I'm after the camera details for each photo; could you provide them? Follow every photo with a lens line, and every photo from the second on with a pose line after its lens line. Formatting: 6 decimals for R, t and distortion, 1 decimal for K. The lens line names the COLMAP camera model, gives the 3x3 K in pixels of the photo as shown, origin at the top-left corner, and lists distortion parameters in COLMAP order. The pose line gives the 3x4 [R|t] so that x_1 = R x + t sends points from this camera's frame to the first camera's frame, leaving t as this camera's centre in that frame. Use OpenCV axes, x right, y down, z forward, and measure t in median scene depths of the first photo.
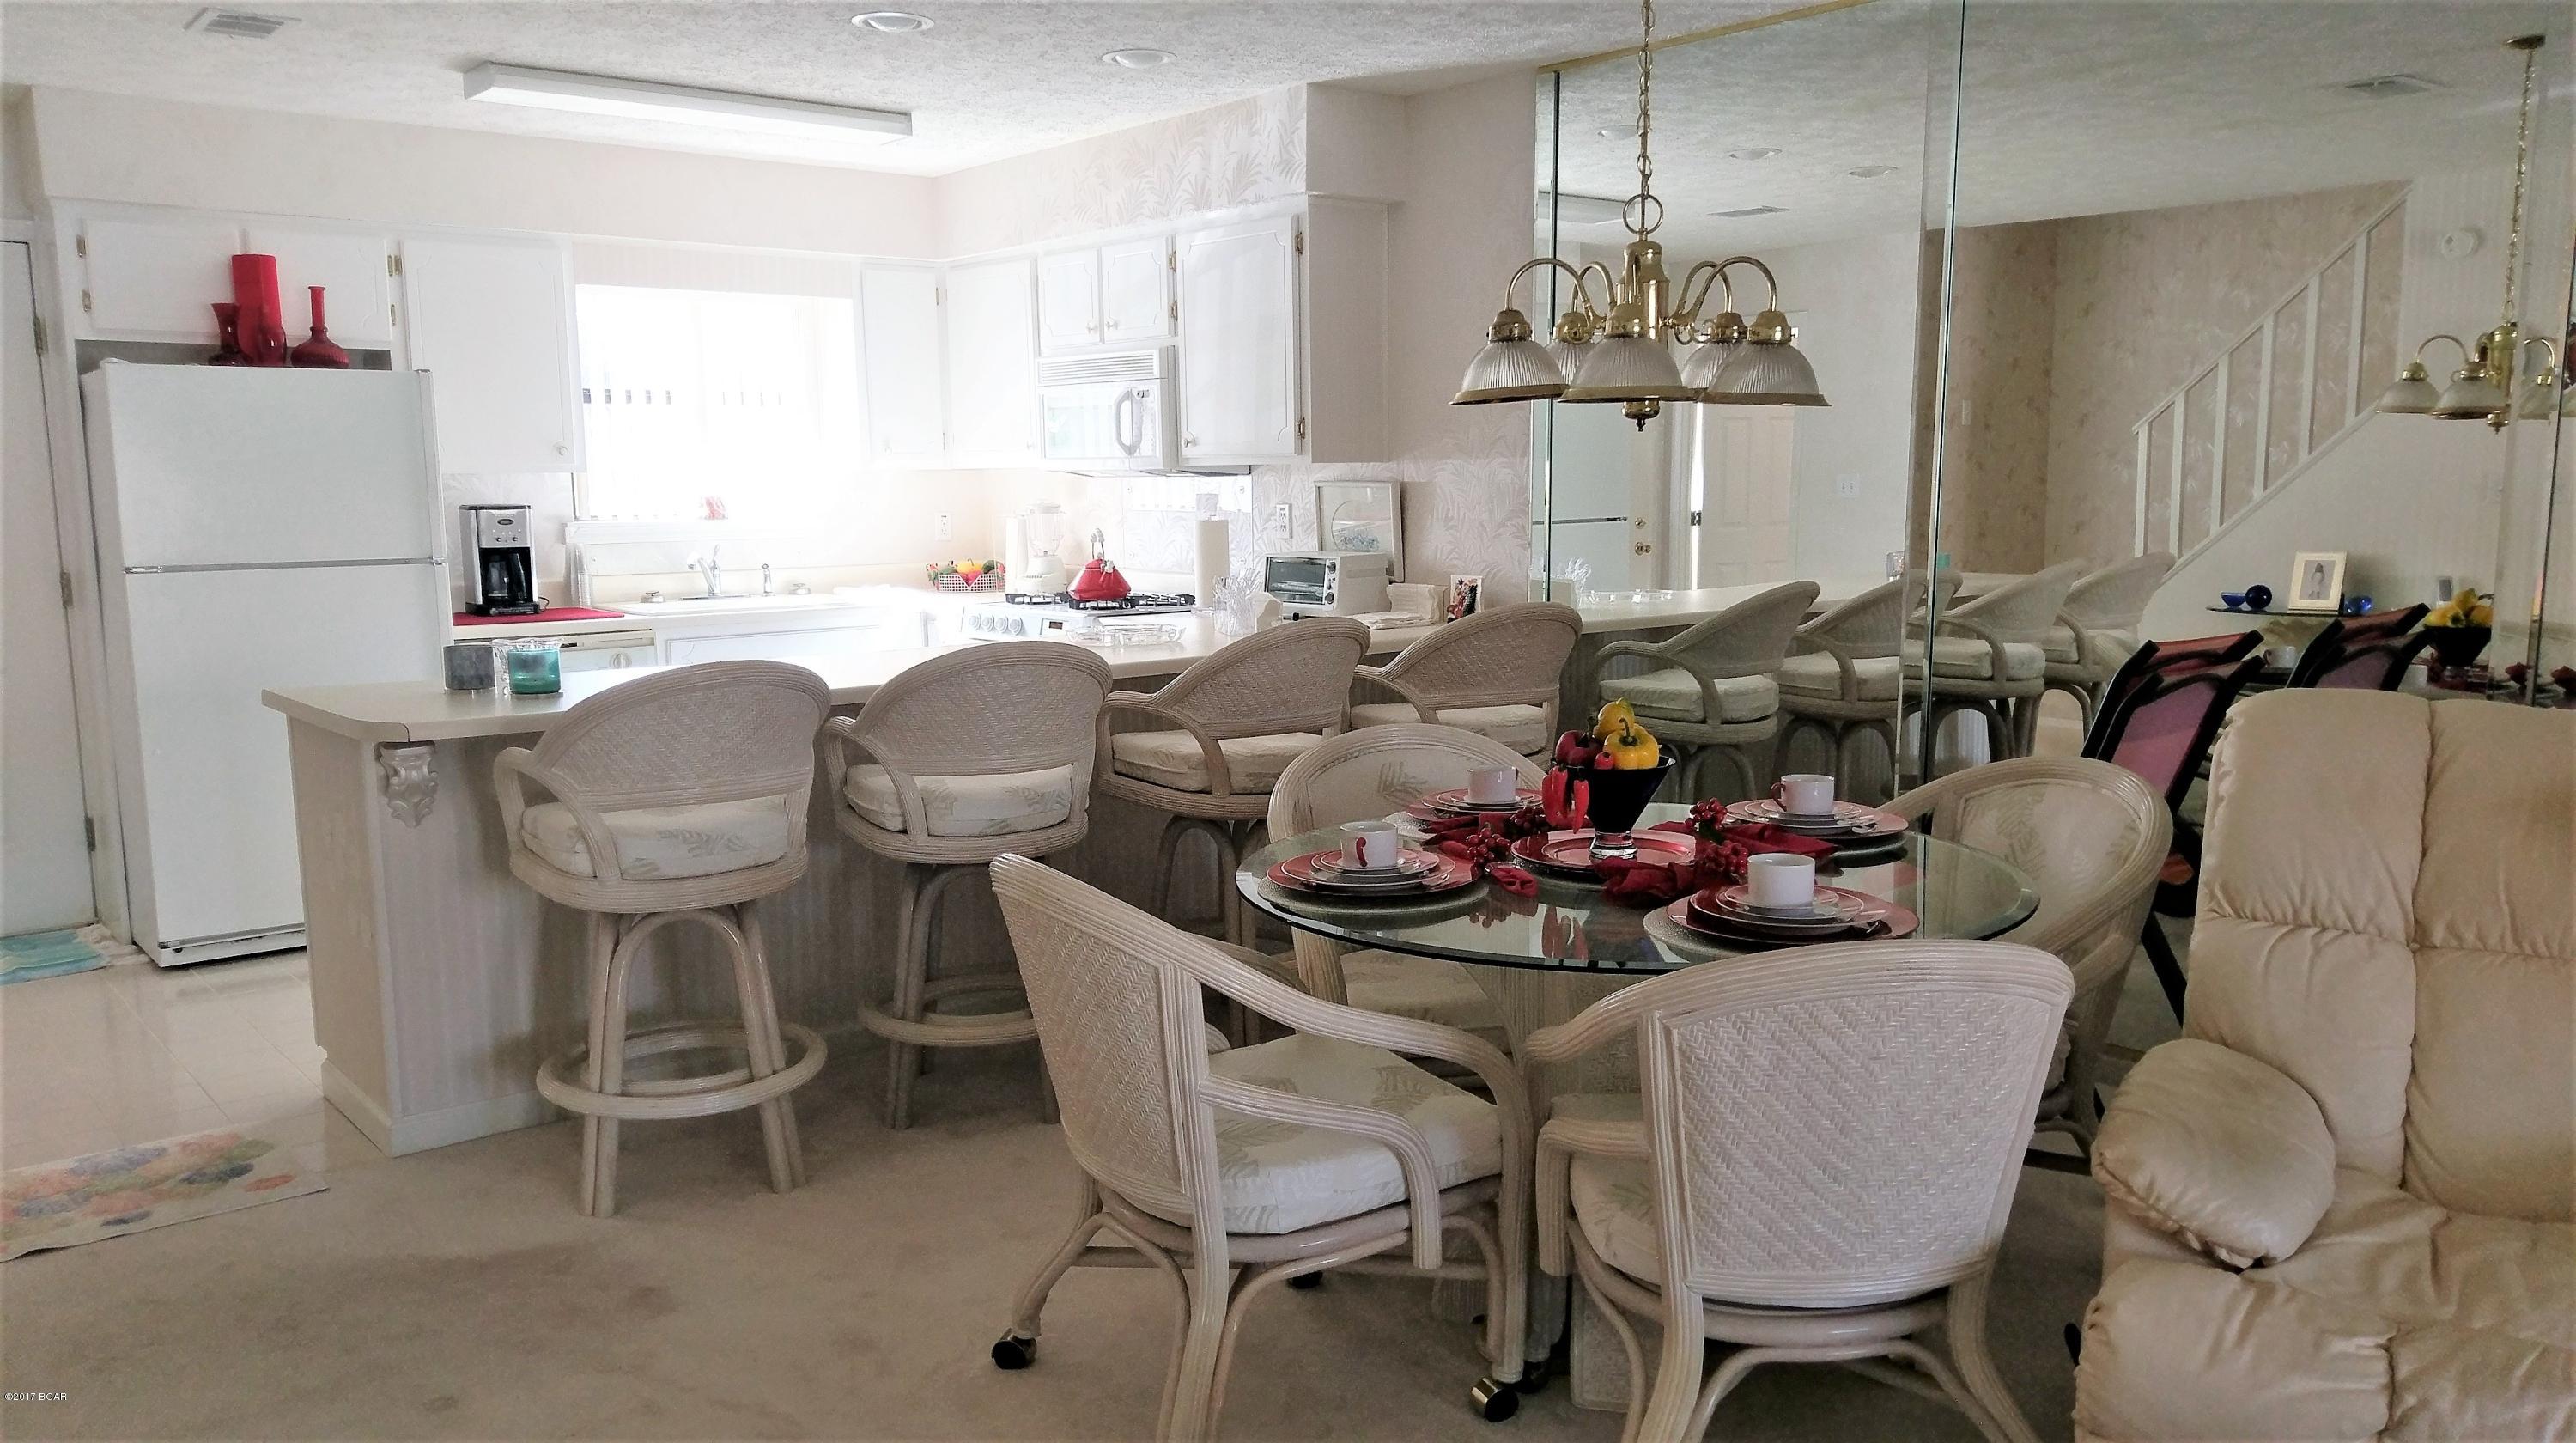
lens RADIAL K [[1926.1, 0, 1284.7], [0, 1926.1, 727.9], [0, 0, 1]] dist [0.035791, -0.014348]
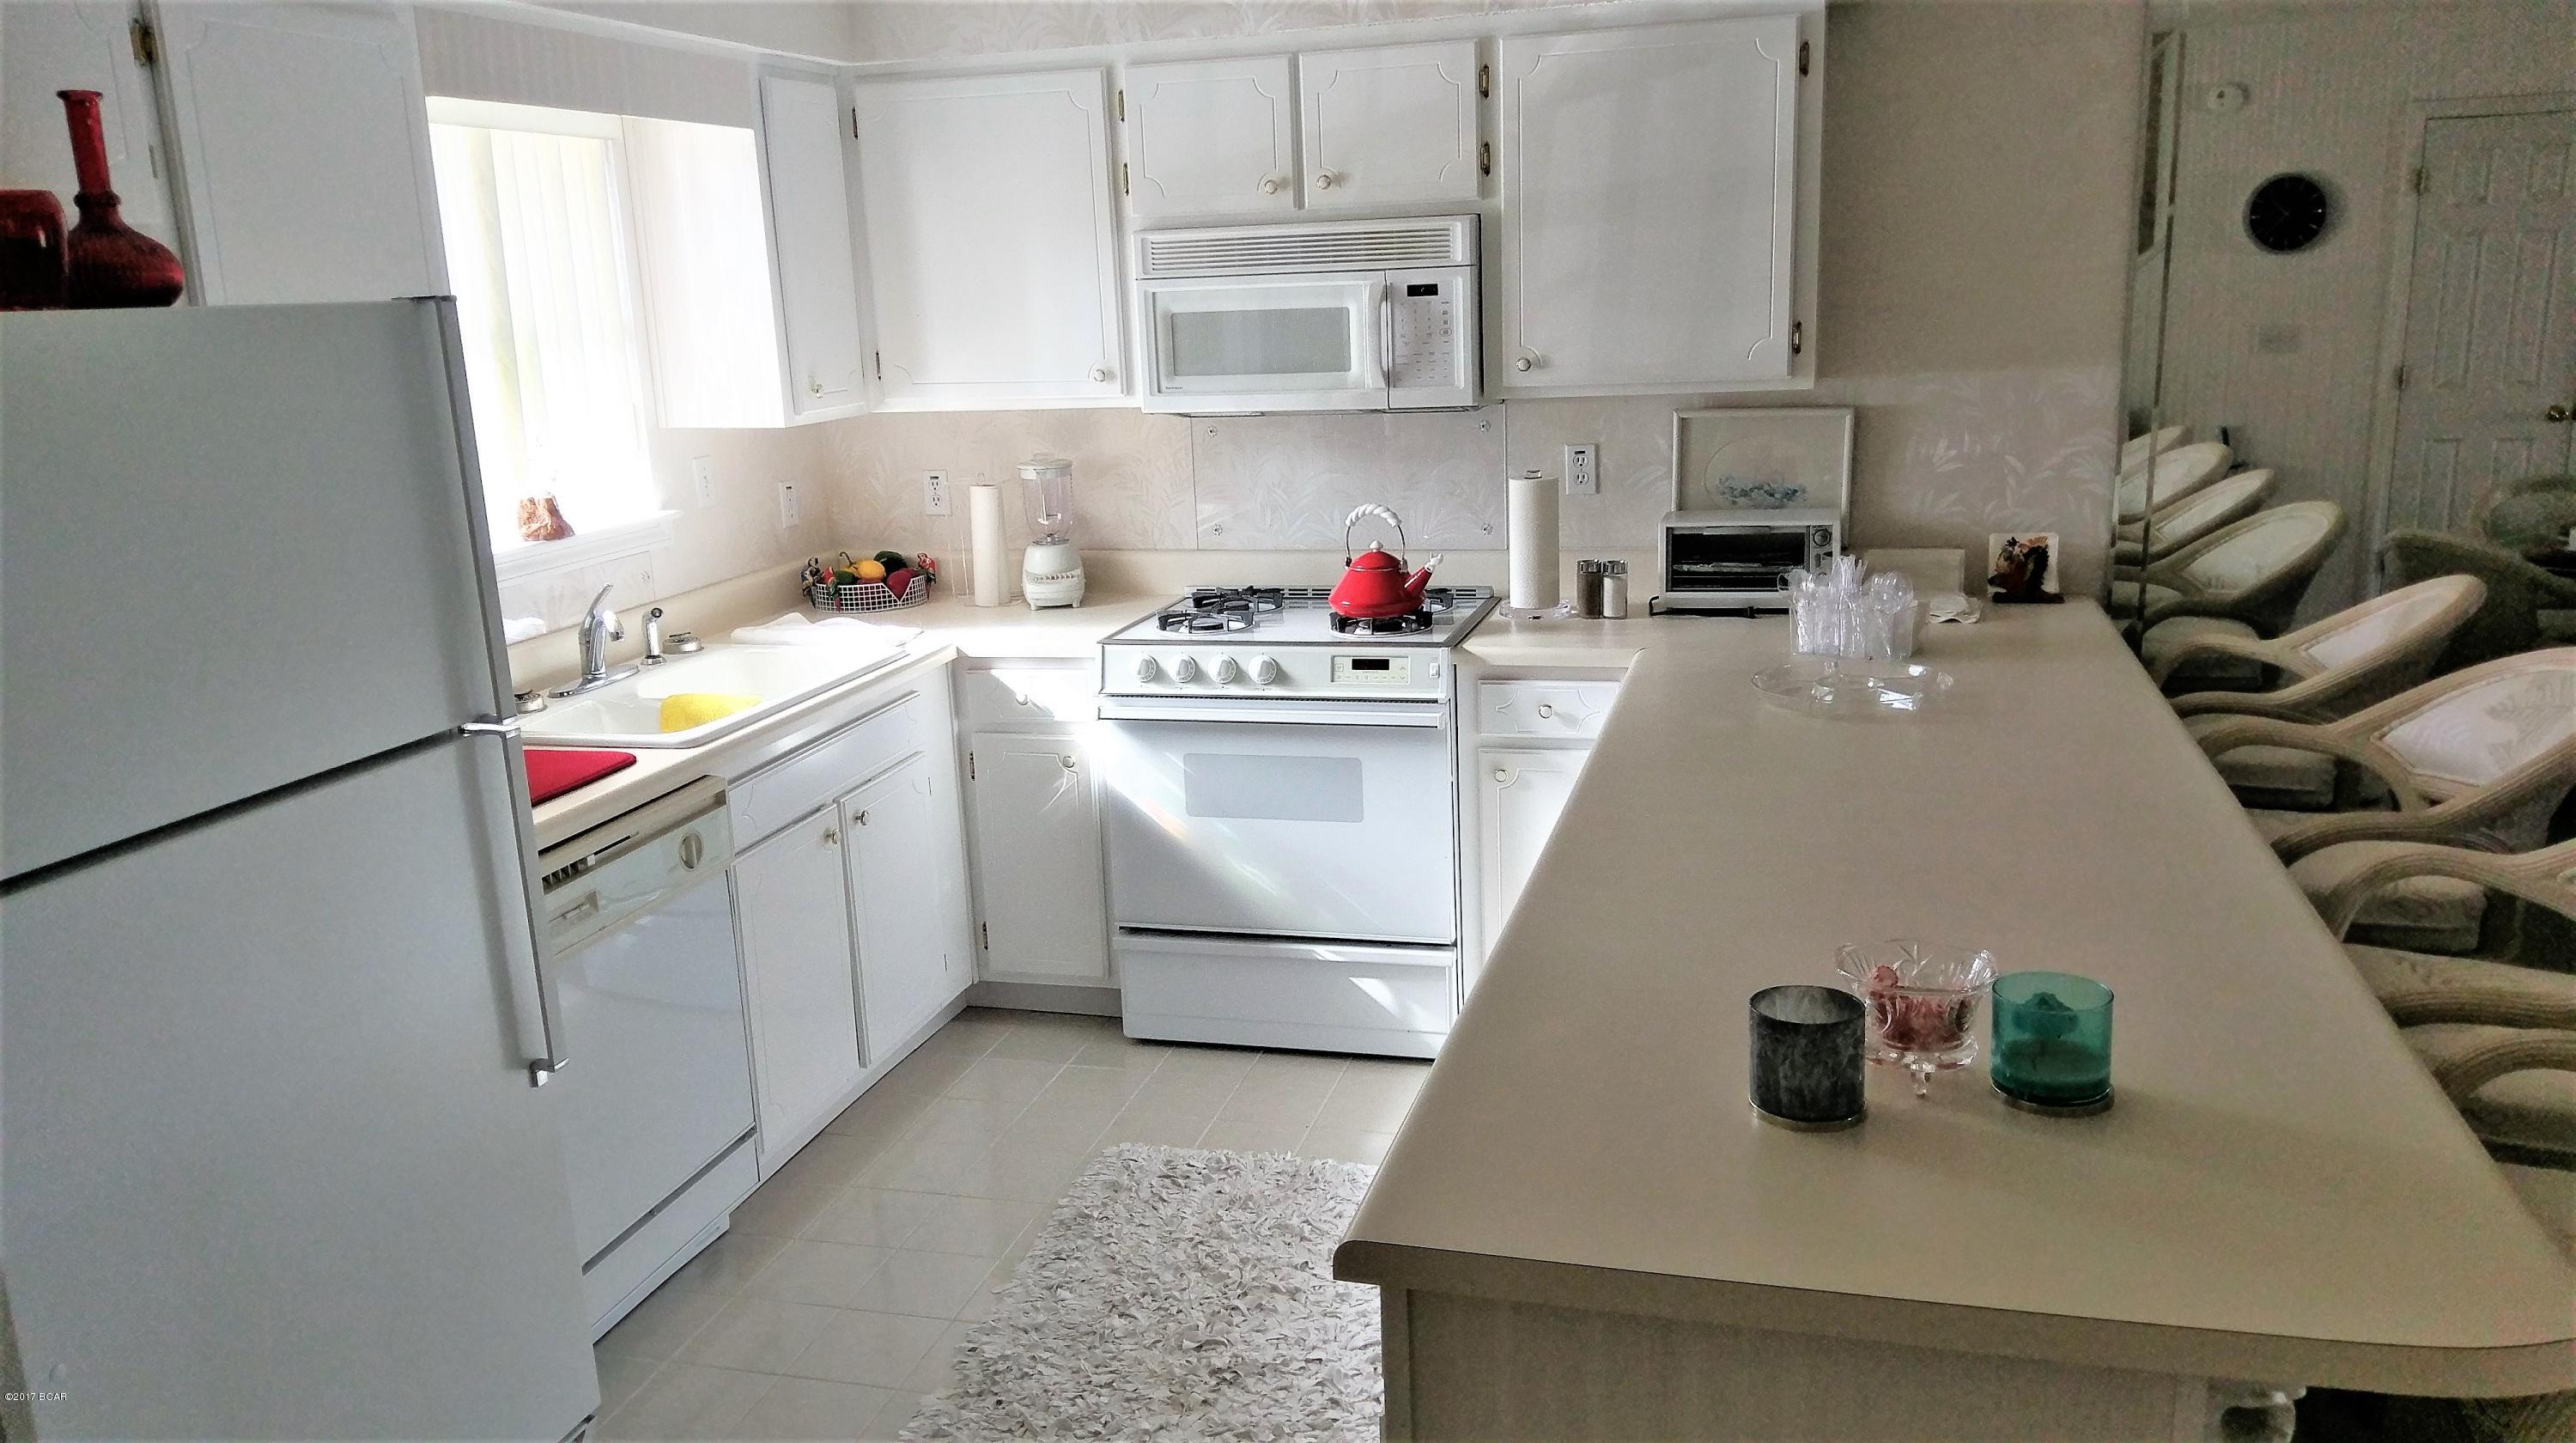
lens RADIAL K [[1926.1, 0, 1291.4], [0, 1926.1, 720.4], [0, 0, 1]] dist [0.035791, -0.014348]
pose [[0.826662, -0.150407, 0.542225, -0.489581], [0.108191, 0.988120, 0.109147, -0.108043], [-0.552200, -0.031564, 0.833114, 0.490411]]
